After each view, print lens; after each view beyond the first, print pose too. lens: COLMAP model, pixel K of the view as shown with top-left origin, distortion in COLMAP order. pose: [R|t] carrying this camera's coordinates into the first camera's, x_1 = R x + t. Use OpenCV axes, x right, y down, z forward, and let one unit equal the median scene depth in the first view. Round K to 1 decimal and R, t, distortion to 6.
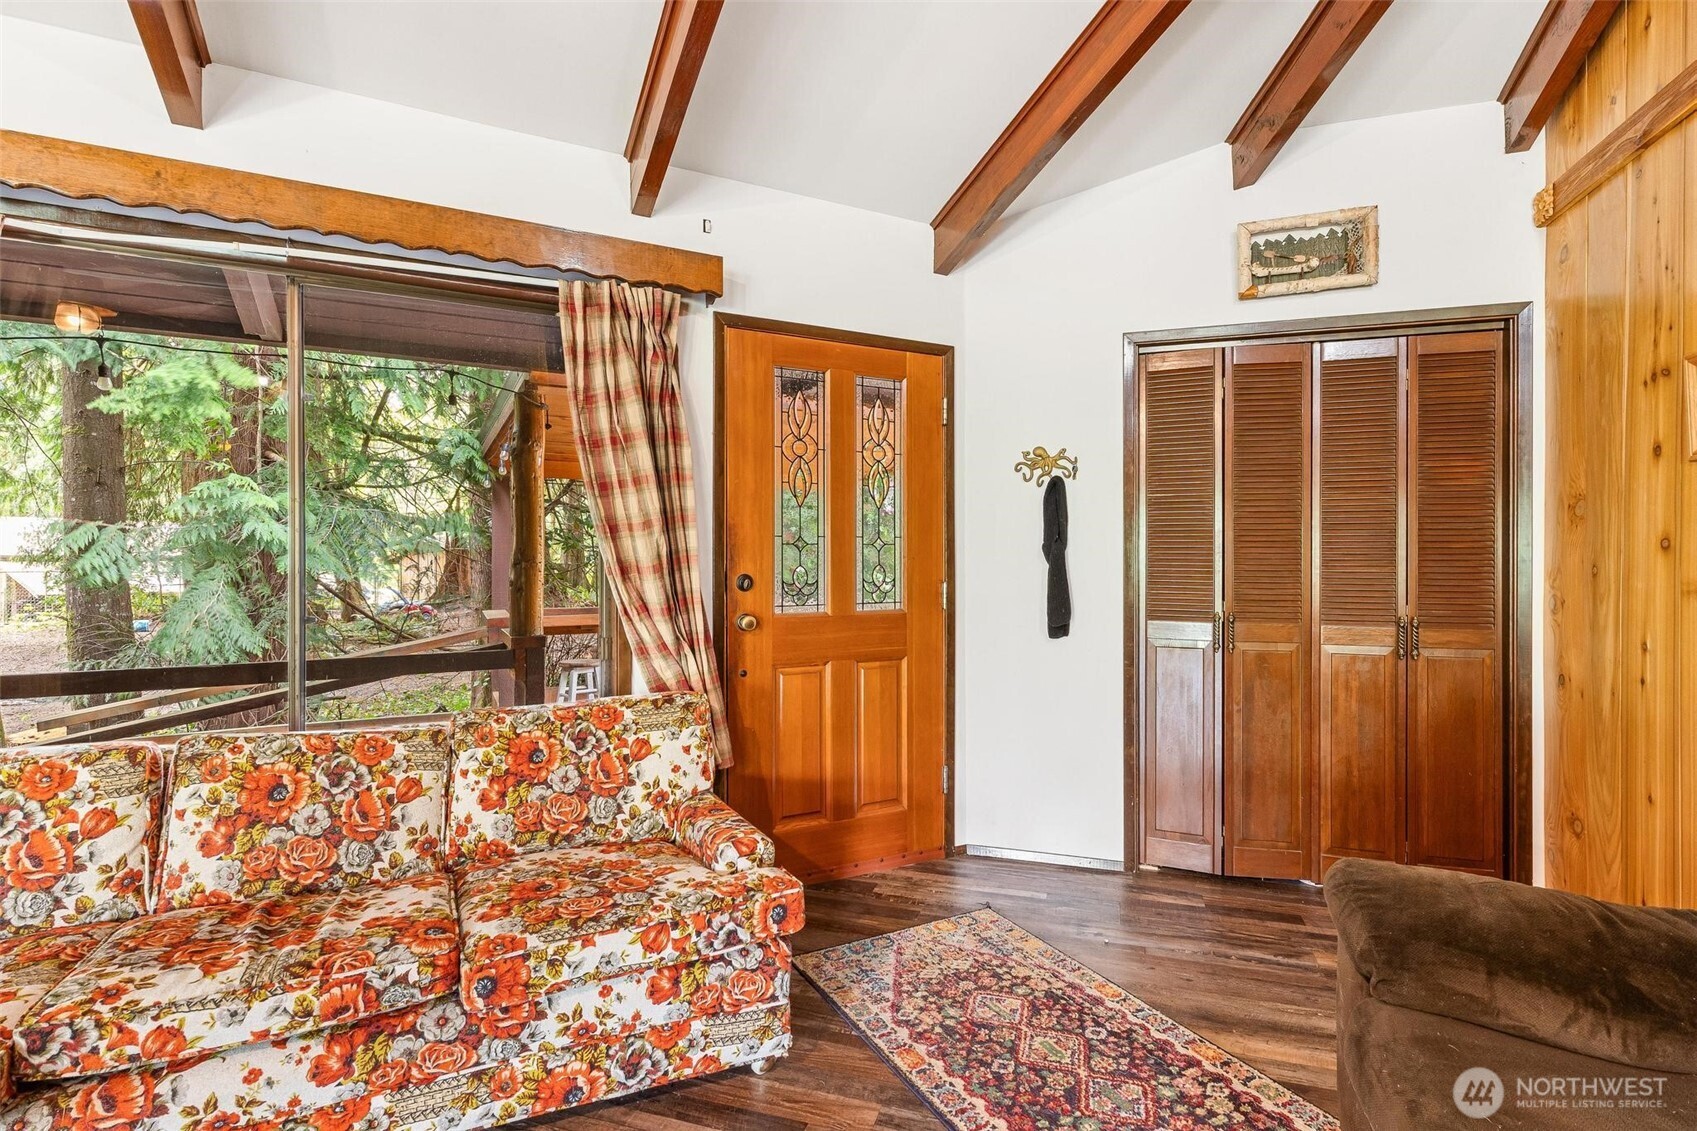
lens RADIAL K [[818.4, 0, 844.3], [0, 818.4, 564.9], [0, 0, 1]] dist [0.002828, 0.000996]
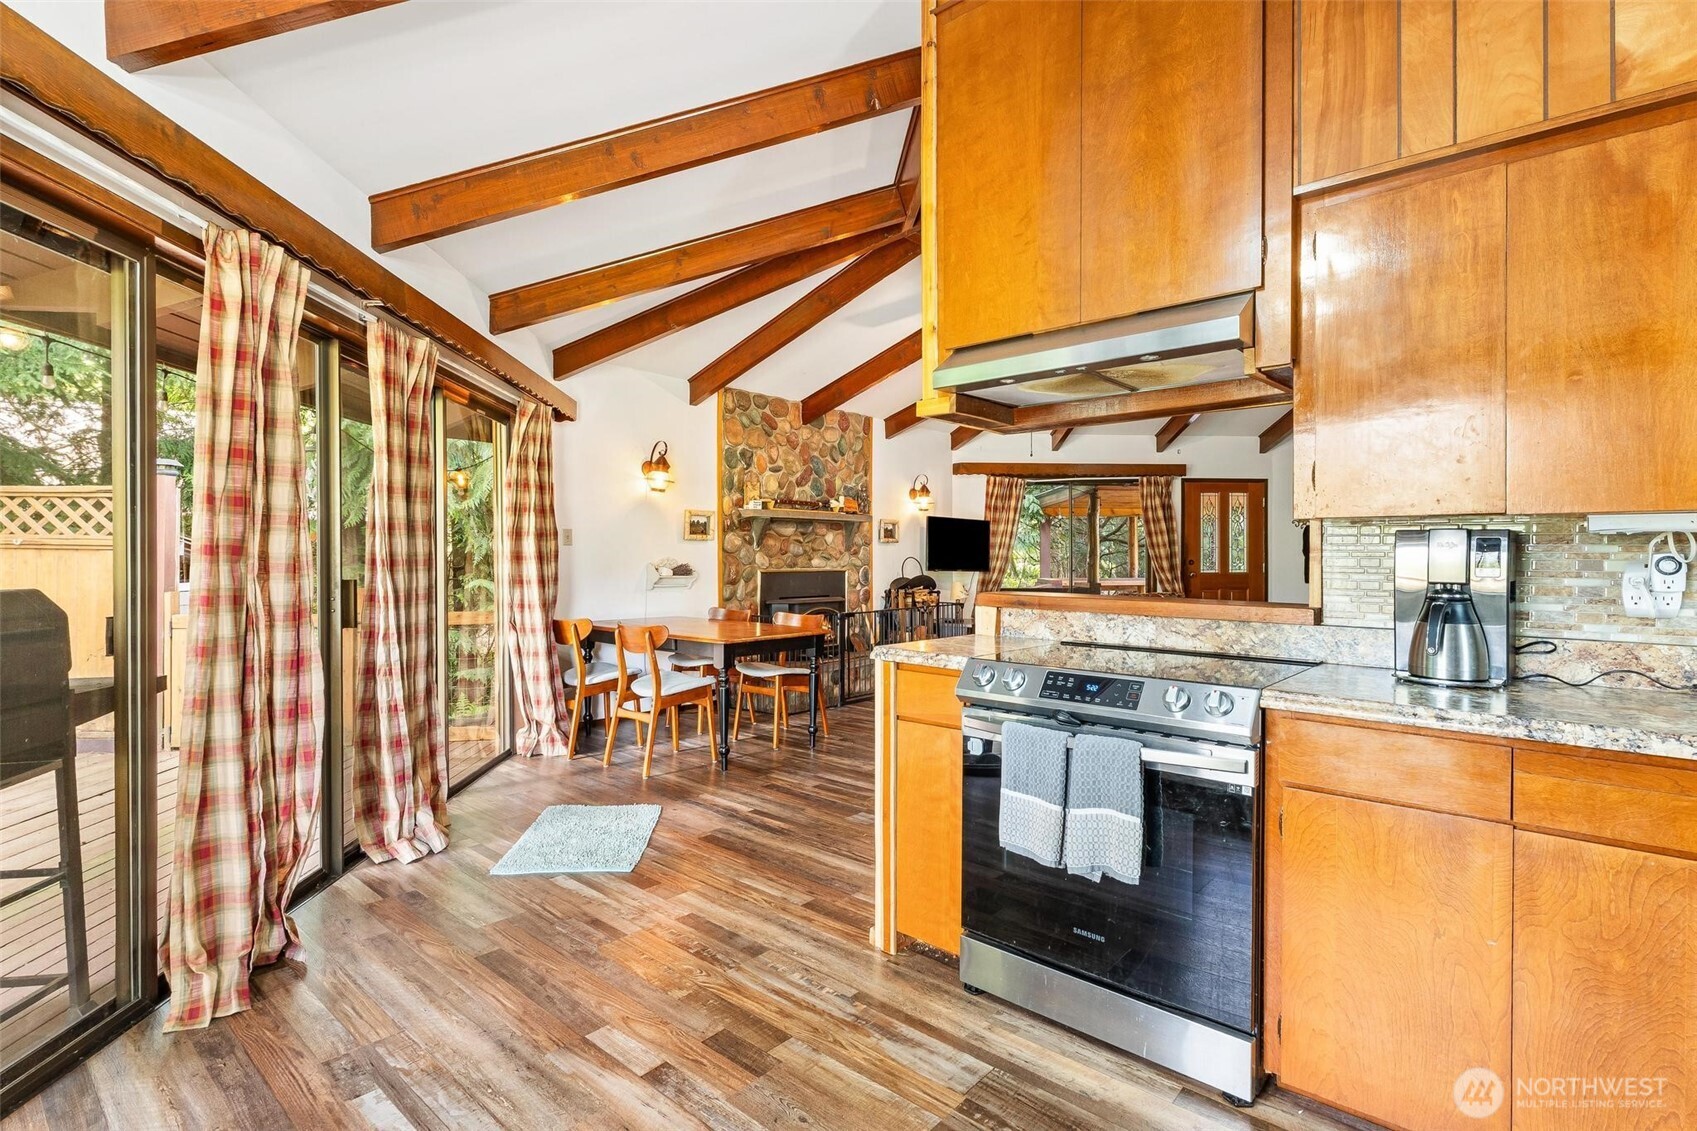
lens RADIAL K [[818.4, 0, 858.7], [0, 818.4, 560.8], [0, 0, 1]] dist [0.002828, 0.000996]
pose [[0.924774, 0.004518, -0.380490, -0.115137], [-0.004640, 0.999989, 0.000597, 0.021182], [0.380489, 0.001213, 0.924785, -2.666293]]
